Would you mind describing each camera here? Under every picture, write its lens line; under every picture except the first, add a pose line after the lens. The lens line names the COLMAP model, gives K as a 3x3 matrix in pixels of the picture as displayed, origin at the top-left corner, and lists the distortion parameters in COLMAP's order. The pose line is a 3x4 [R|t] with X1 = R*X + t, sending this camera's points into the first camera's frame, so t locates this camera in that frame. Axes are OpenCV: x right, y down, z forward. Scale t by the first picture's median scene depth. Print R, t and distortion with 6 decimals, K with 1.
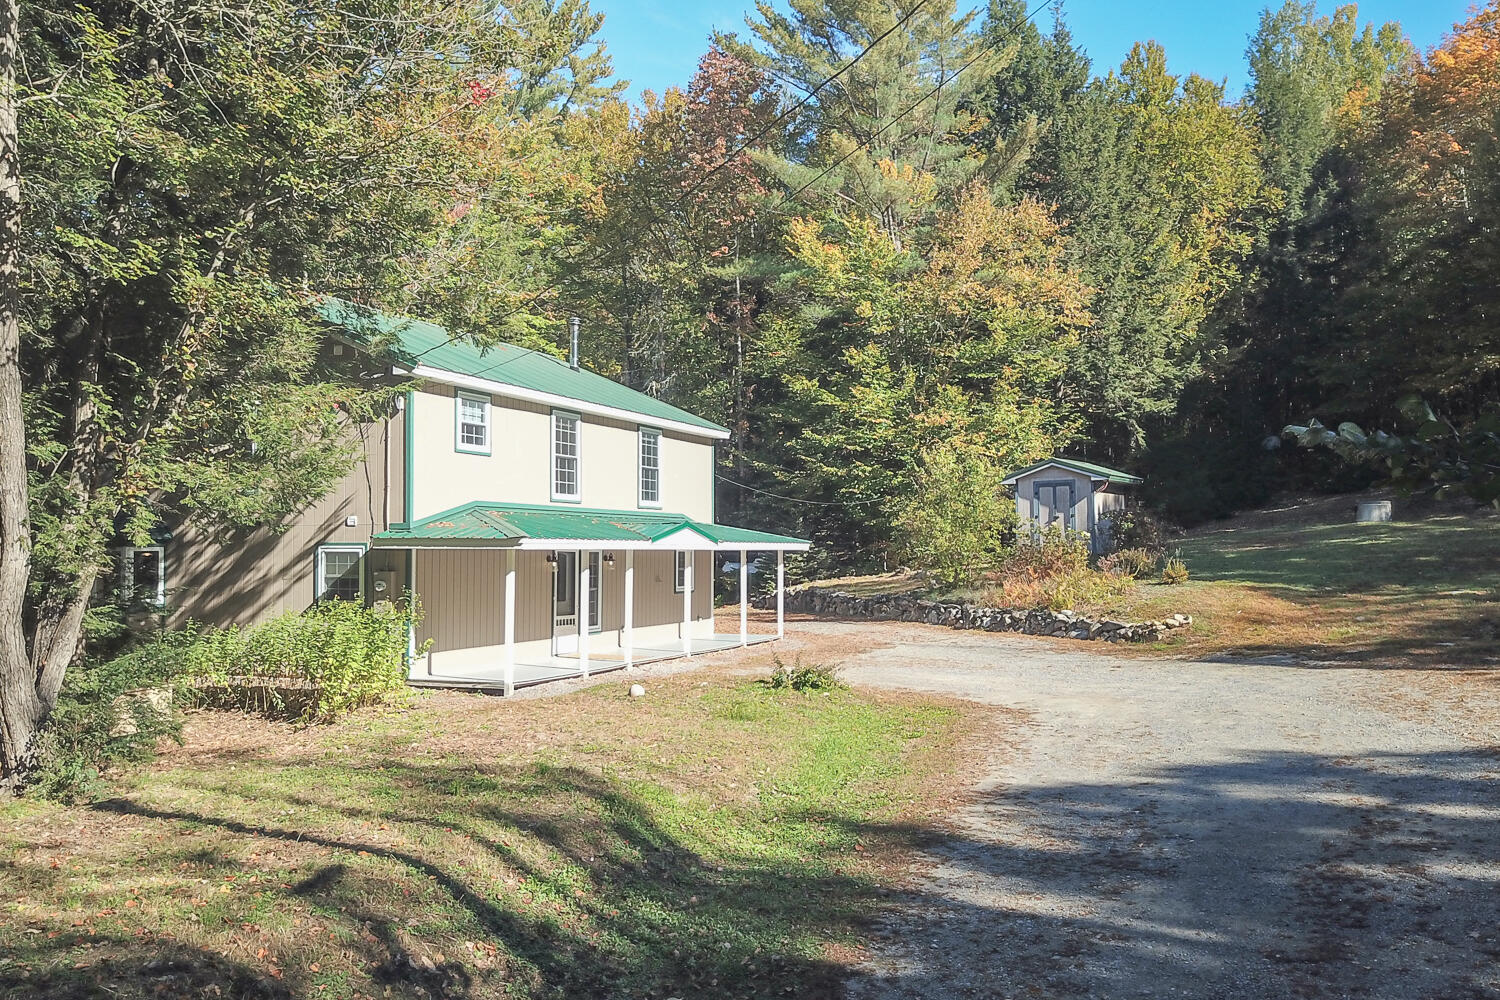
lens RADIAL K [[1374.4, 0, 749.8], [0, 1374.4, 504.2], [0, 0, 1]] dist [0.008724, -0.006125]
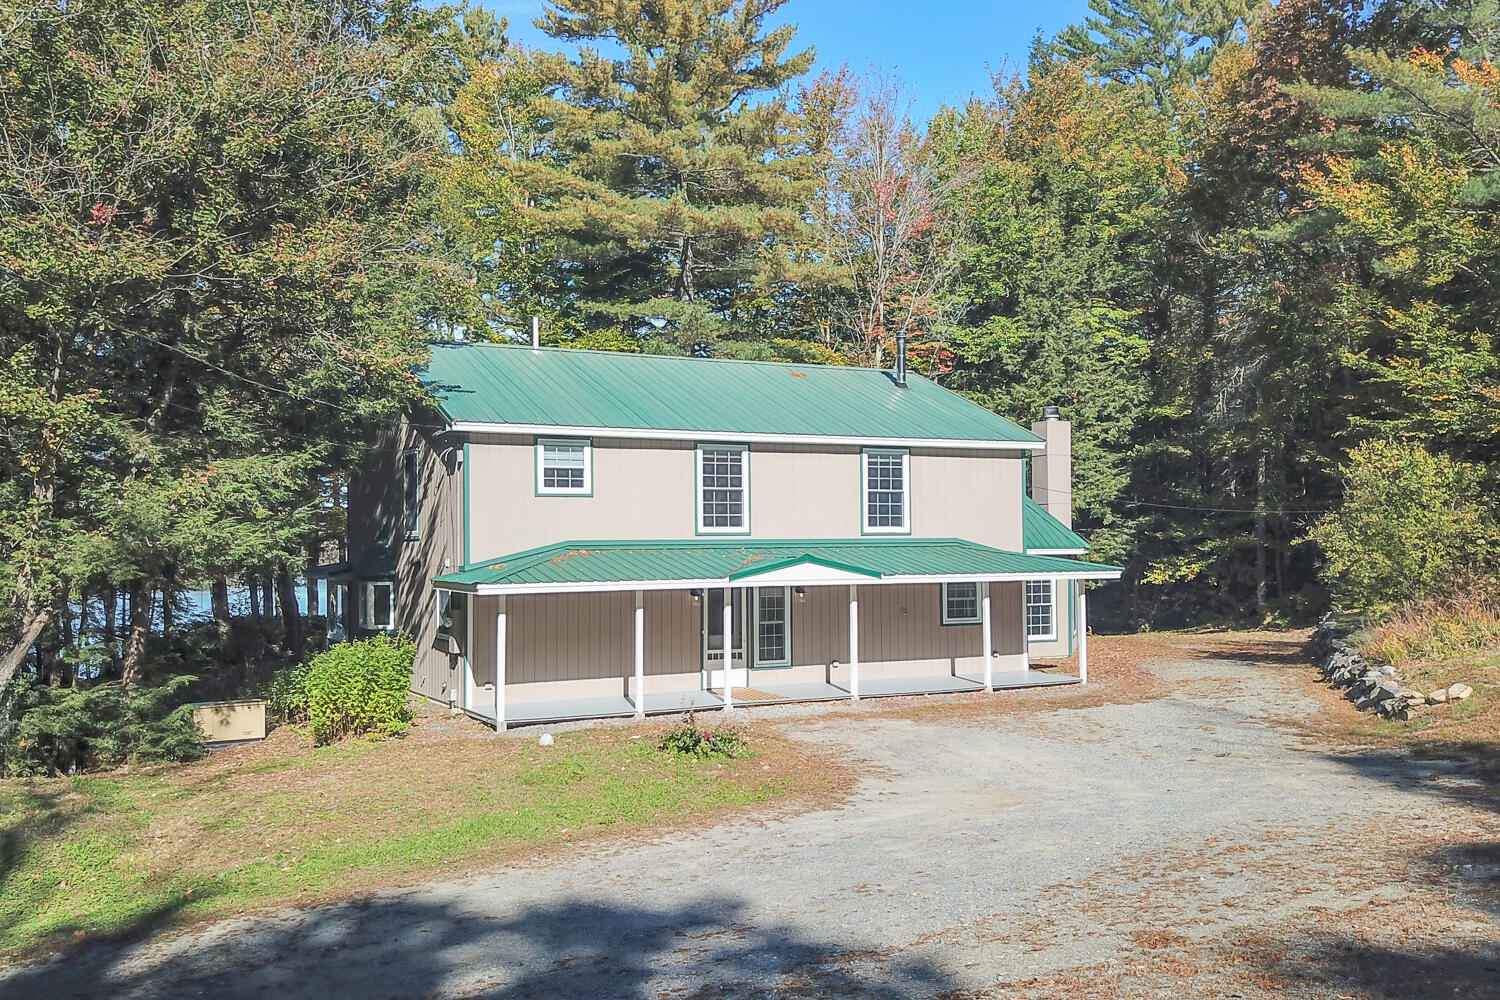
lens RADIAL K [[1355.3, 0, 761.4], [0, 1355.3, 512.4], [0, 0, 1]] dist [0.015823, 0.006824]
pose [[0.773960, -0.029584, -0.632544, 0.561592], [0.036750, 0.999323, -0.001772, -0.016958], [0.632168, -0.021875, 0.774523, 0.289037]]
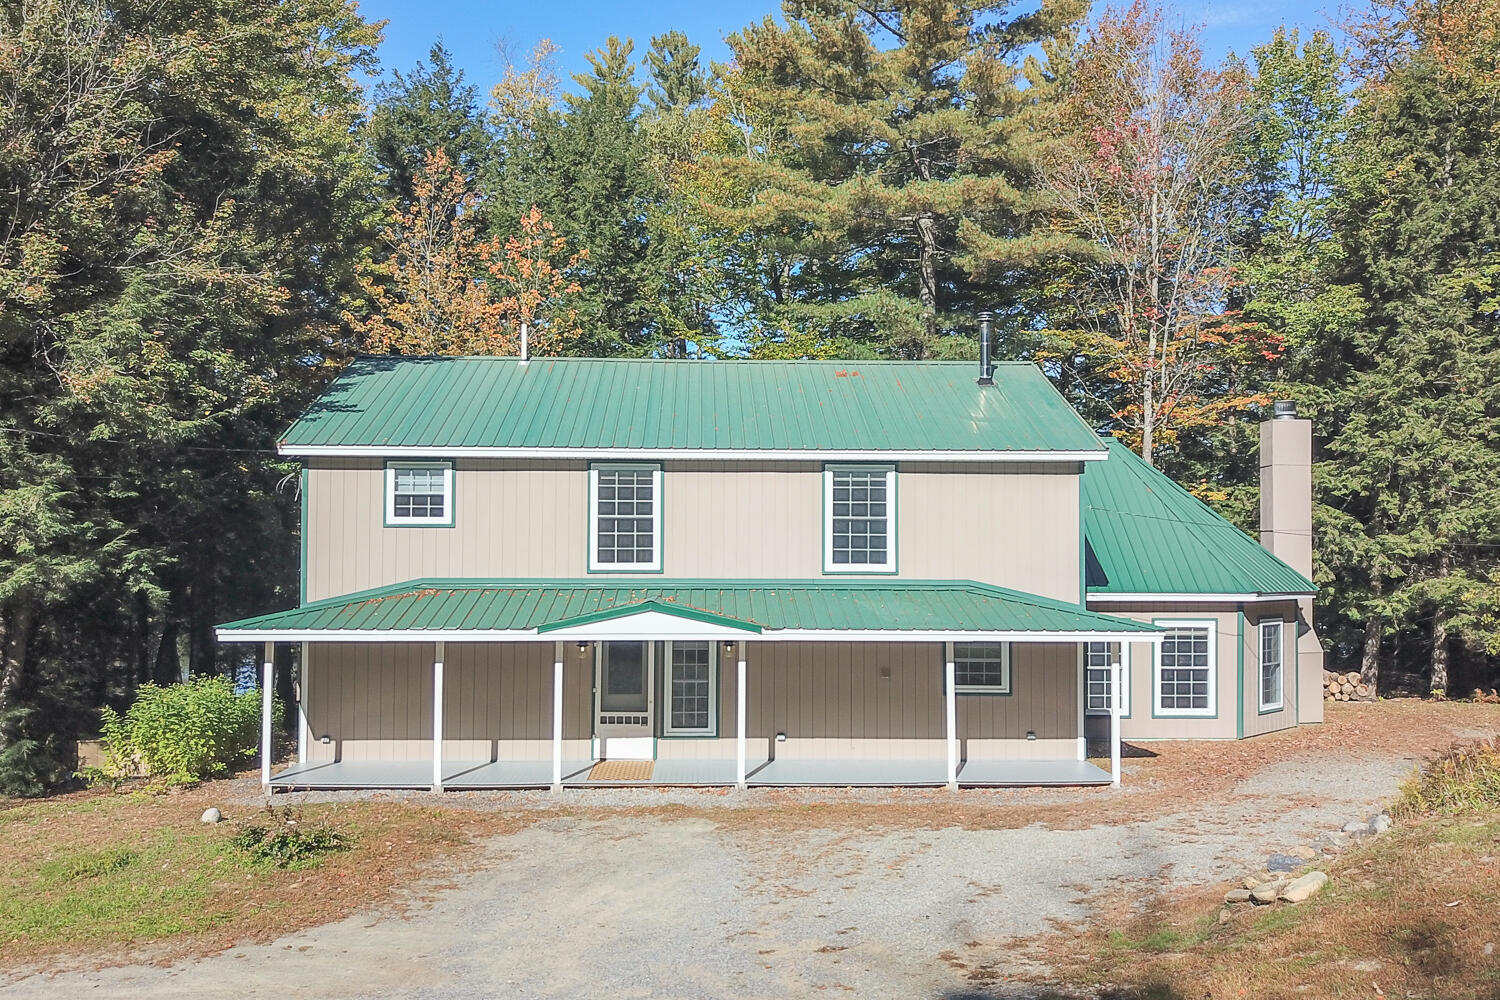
lens RADIAL K [[1374.4, 0, 757.5], [0, 1374.4, 497.2], [0, 0, 1]] dist [0.008724, -0.006125]
pose [[0.425169, -0.047614, -0.903861, 0.711840], [0.031012, 0.998795, -0.038027, -0.014656], [0.904583, -0.011862, 0.426133, 0.802729]]
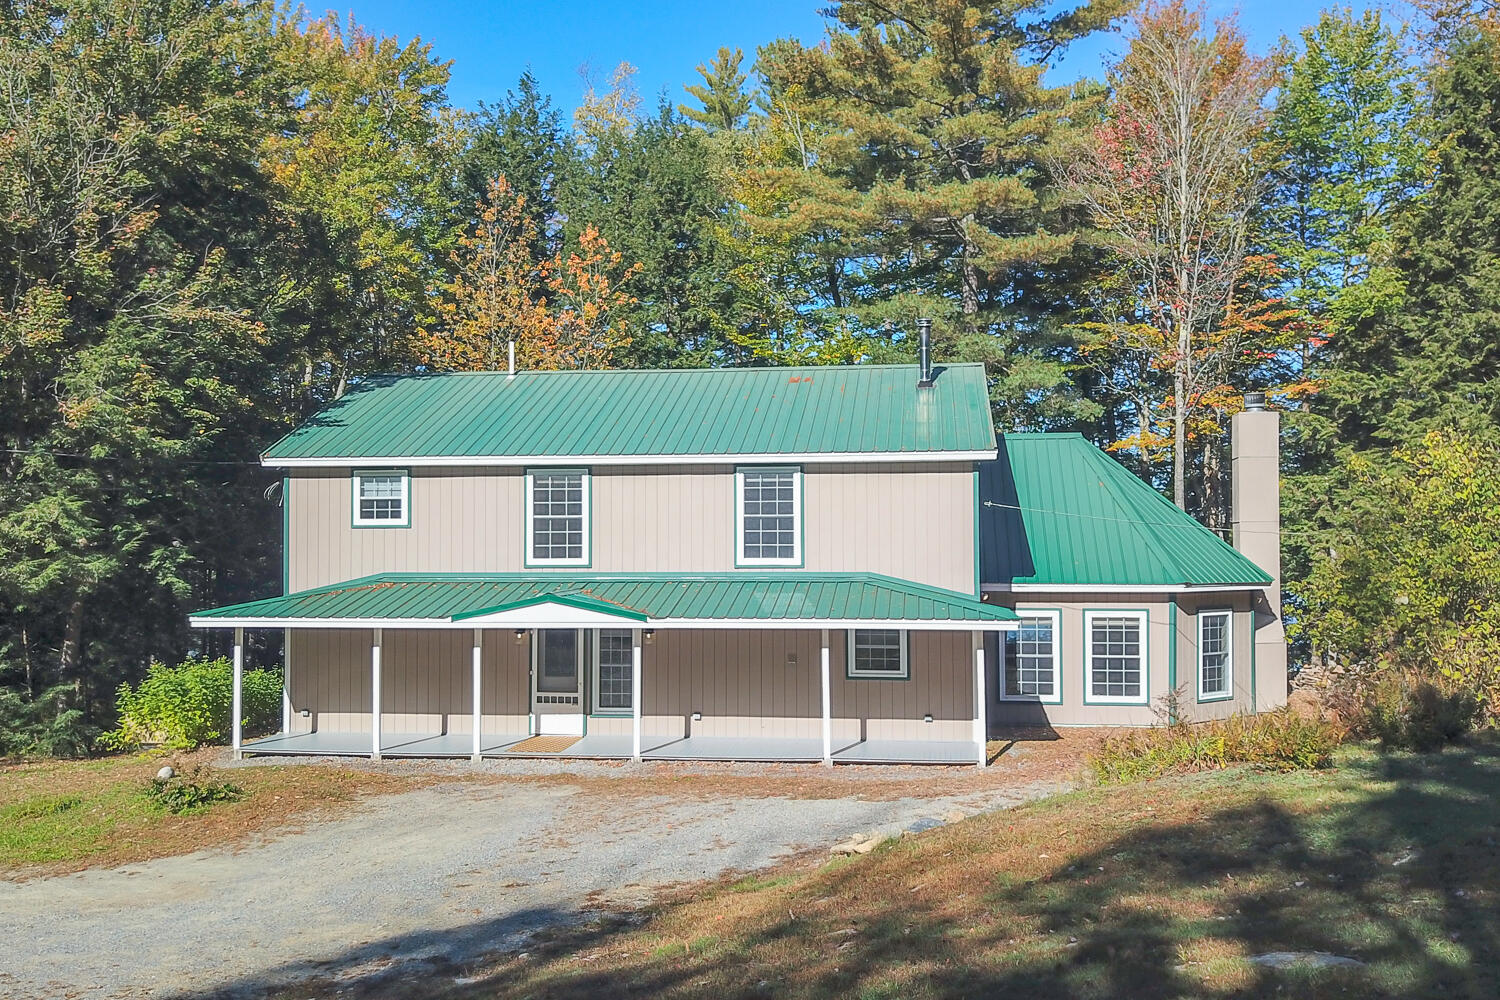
lens RADIAL K [[1374.4, 0, 745.0], [0, 1374.4, 497.0], [0, 0, 1]] dist [0.008724, -0.006125]
pose [[0.272680, -0.045576, -0.961025, 0.863837], [0.037556, 0.998620, -0.036702, -0.011356], [0.961371, -0.026085, 0.274016, 0.966690]]
